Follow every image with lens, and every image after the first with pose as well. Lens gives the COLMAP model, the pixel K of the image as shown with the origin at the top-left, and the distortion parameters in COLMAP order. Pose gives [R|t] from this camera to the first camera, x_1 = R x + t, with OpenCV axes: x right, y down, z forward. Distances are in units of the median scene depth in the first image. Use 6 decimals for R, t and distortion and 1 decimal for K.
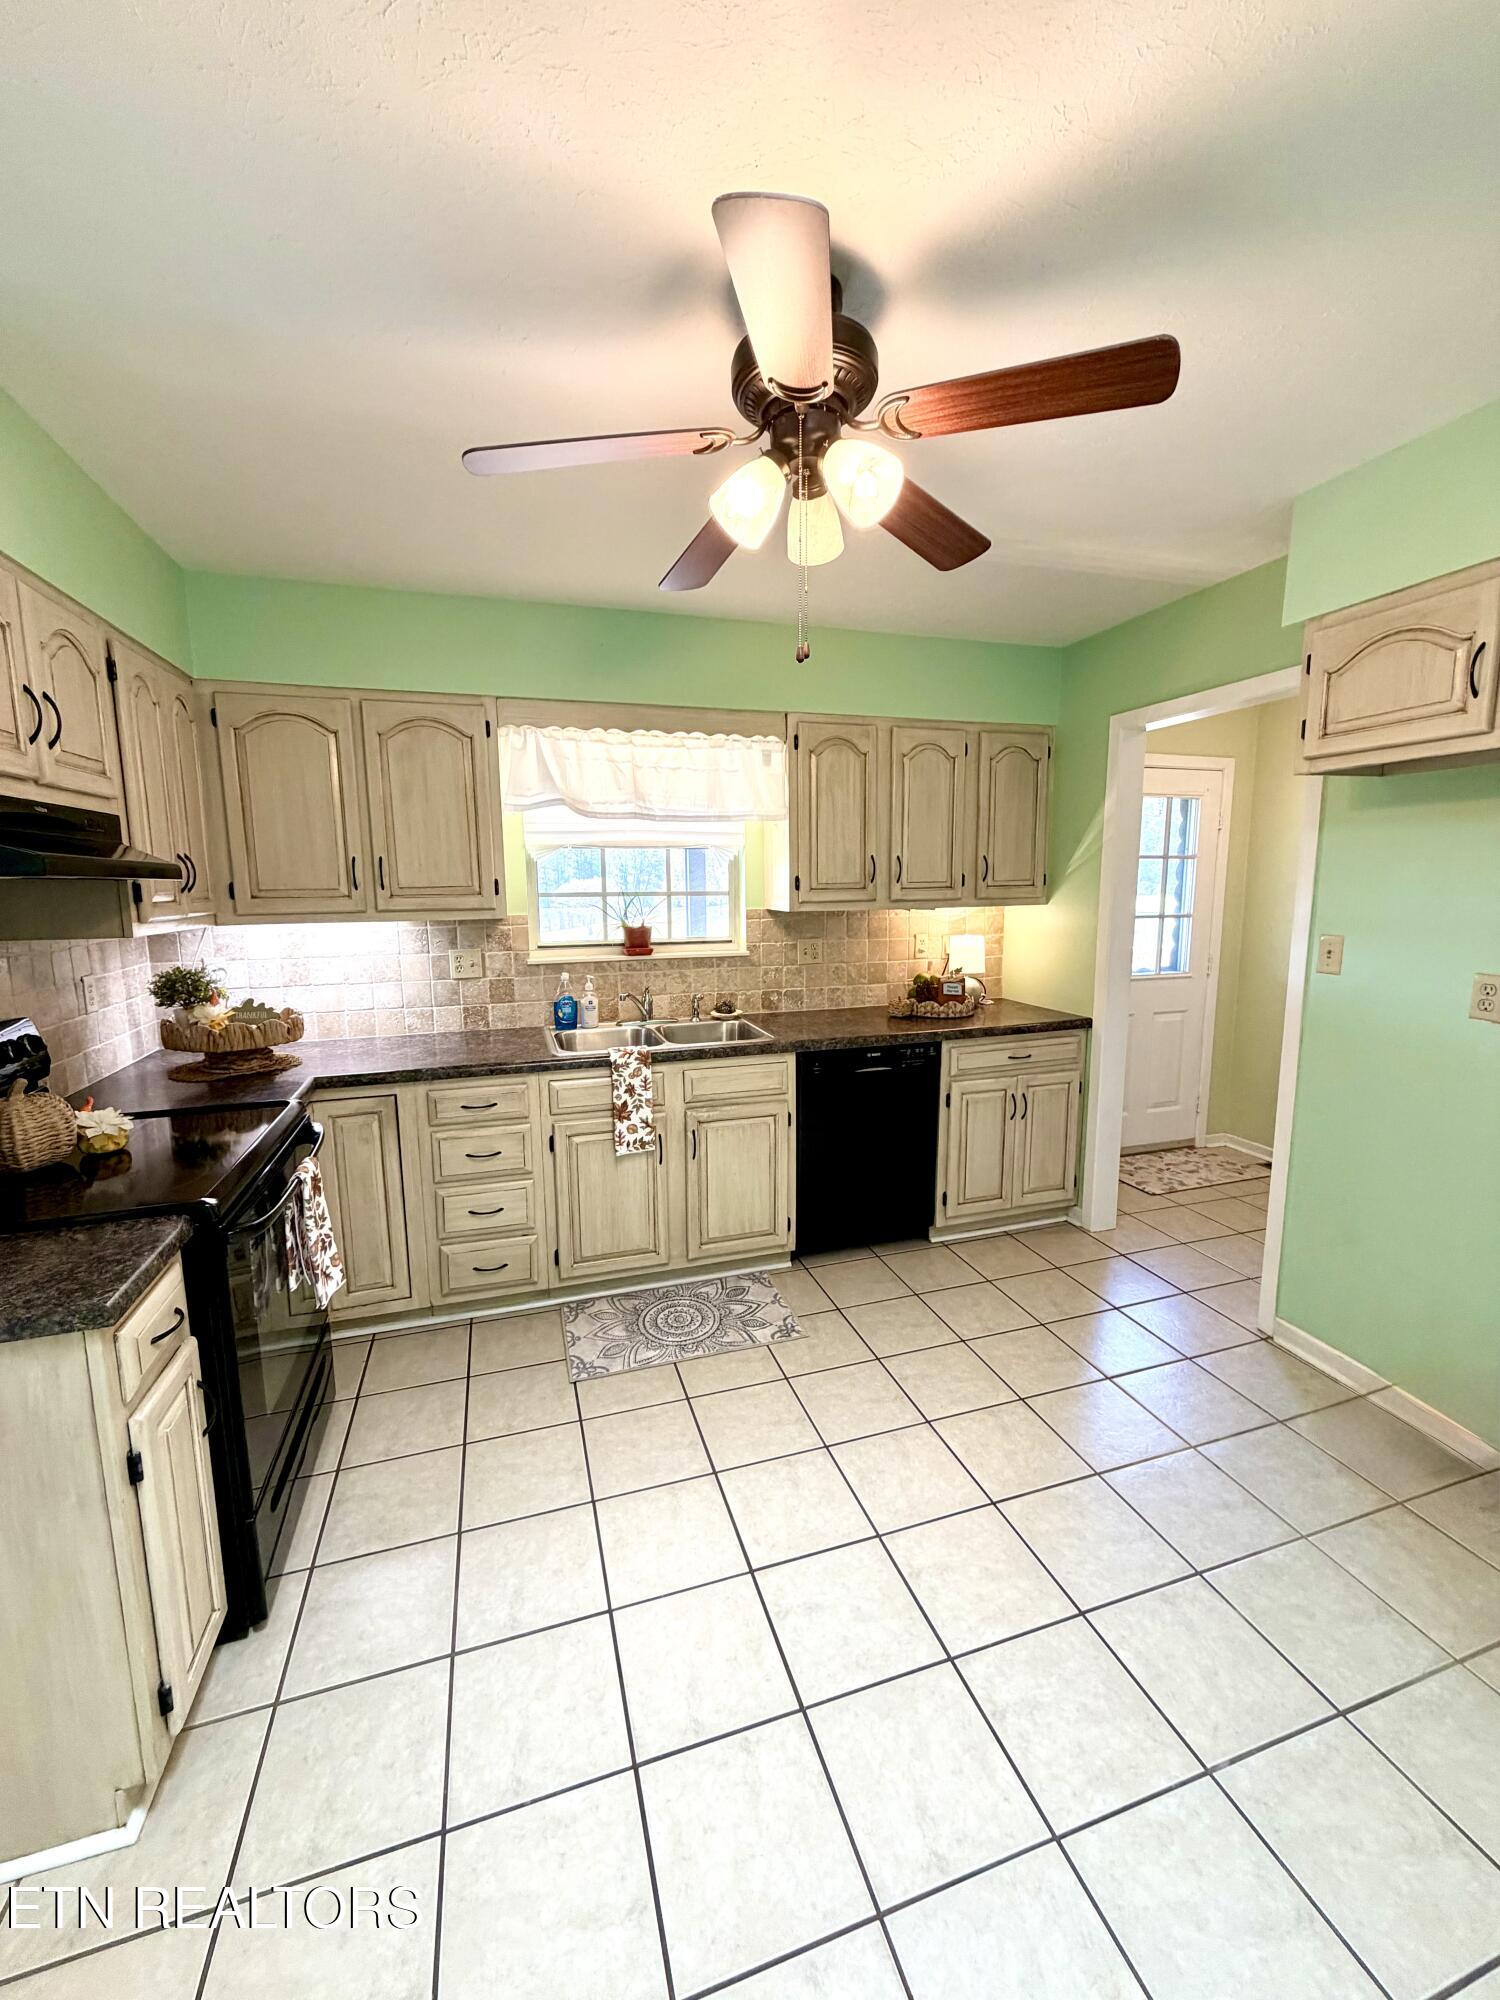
lens RADIAL K [[795.6, 0, 748.9], [0, 795.6, 998.0], [0, 0, 1]] dist [-0.000772, -0.000071]
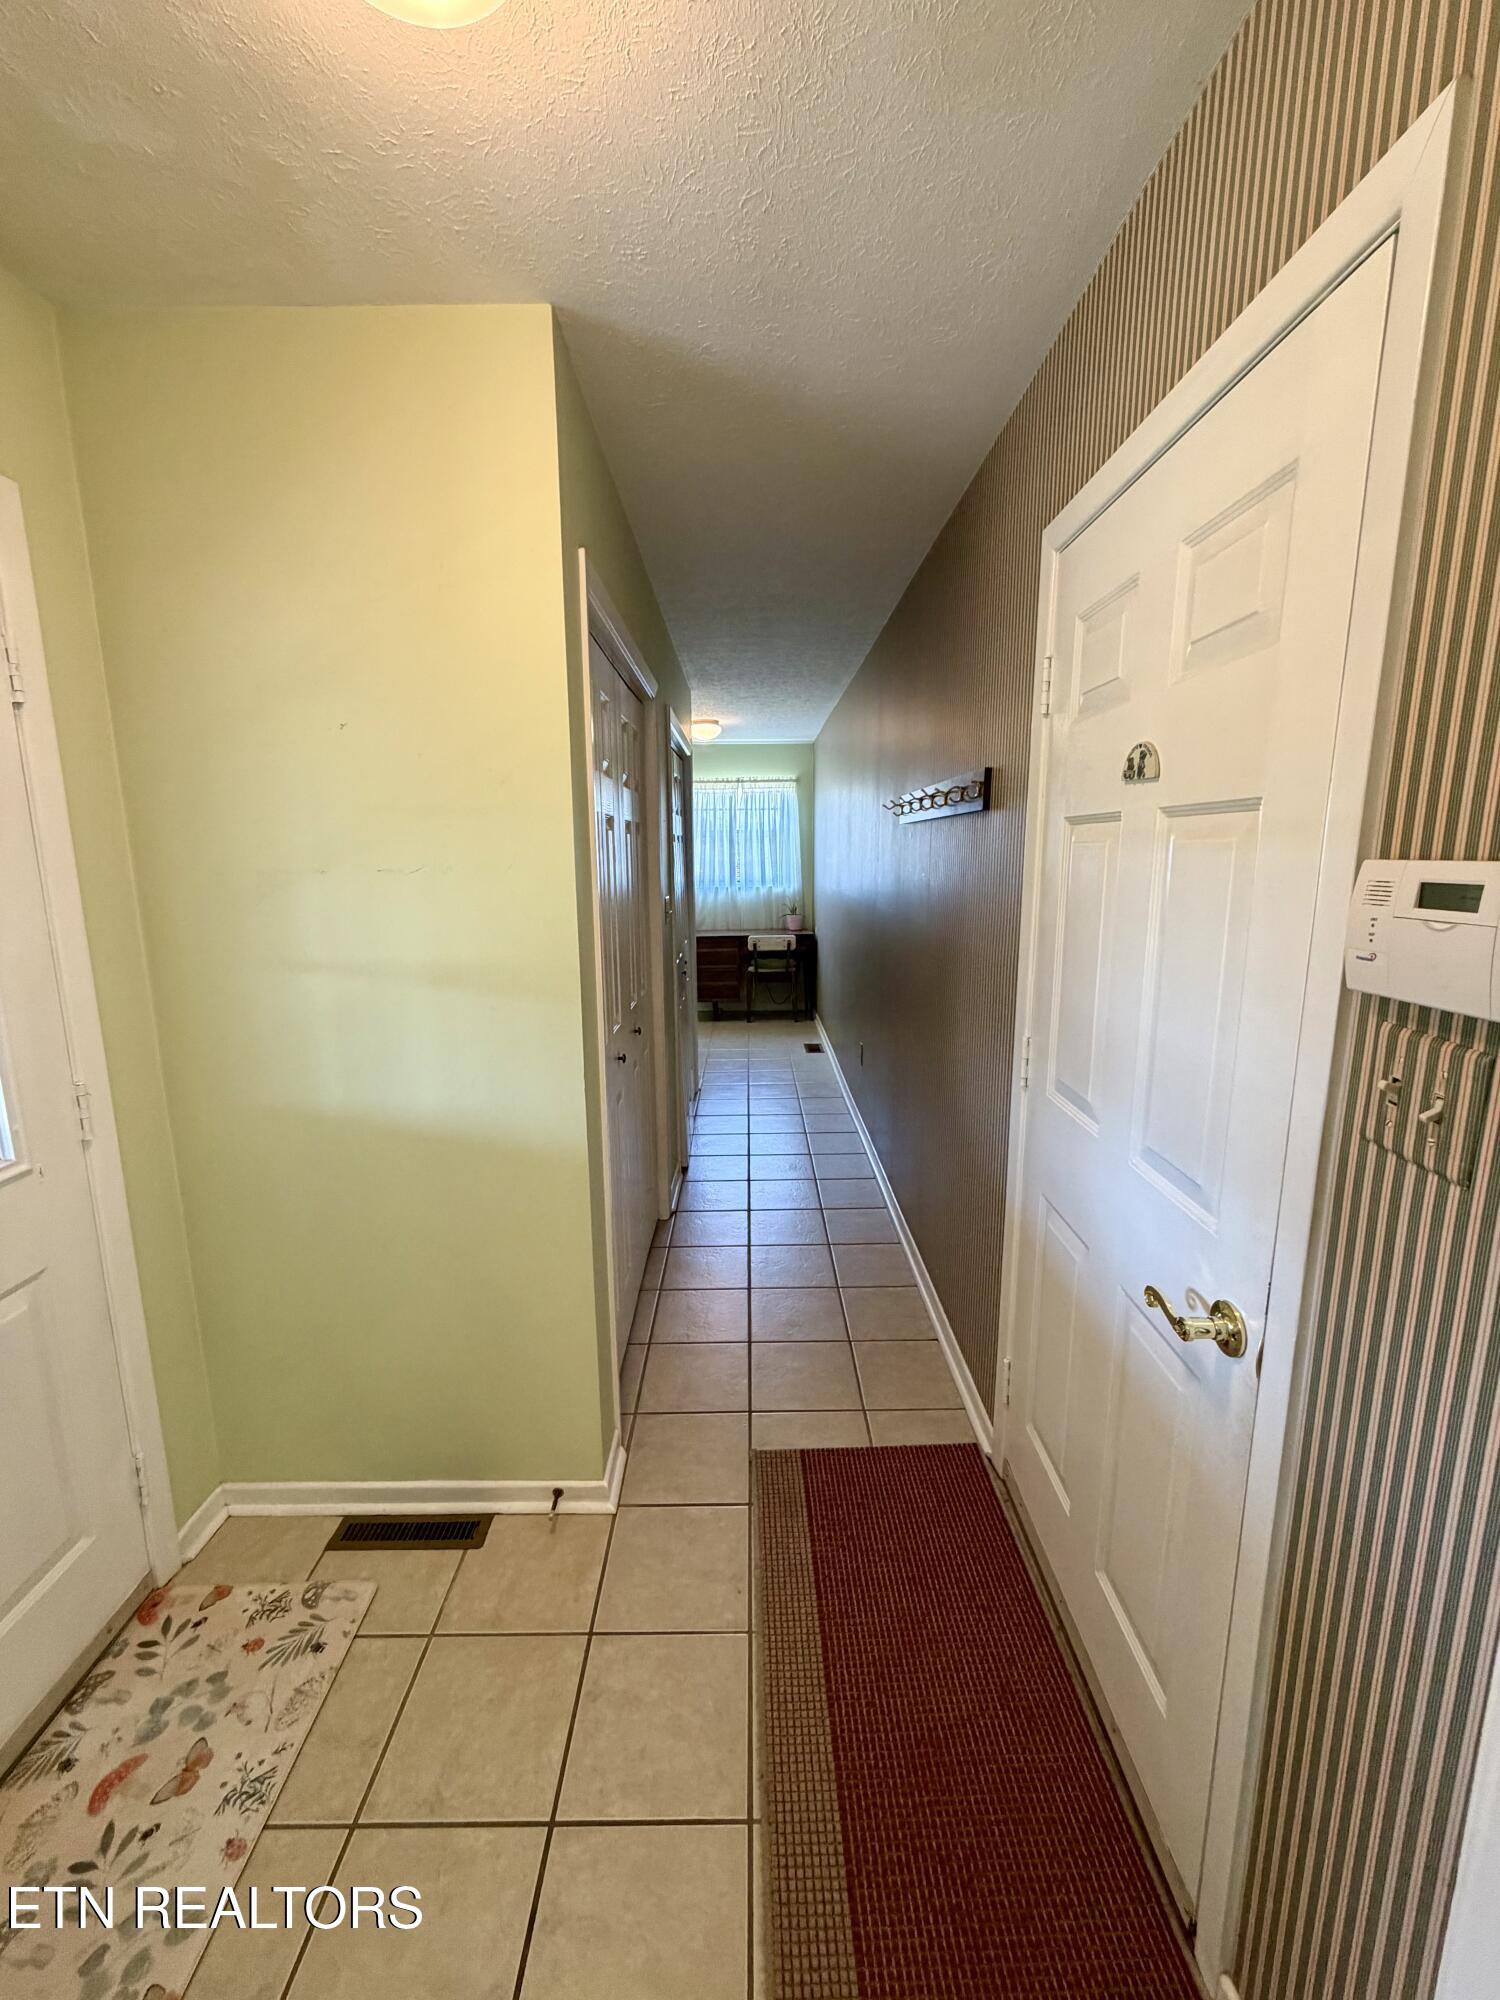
lens RADIAL K [[795.6, 0, 749.6], [0, 795.6, 996.7], [0, 0, 1]] dist [-0.000772, -0.000071]
pose [[0.308626, -0.165621, 0.936653, 0.361539], [0.141596, 0.981752, 0.126940, -0.094253], [-0.940585, 0.093449, 0.326445, 0.623262]]
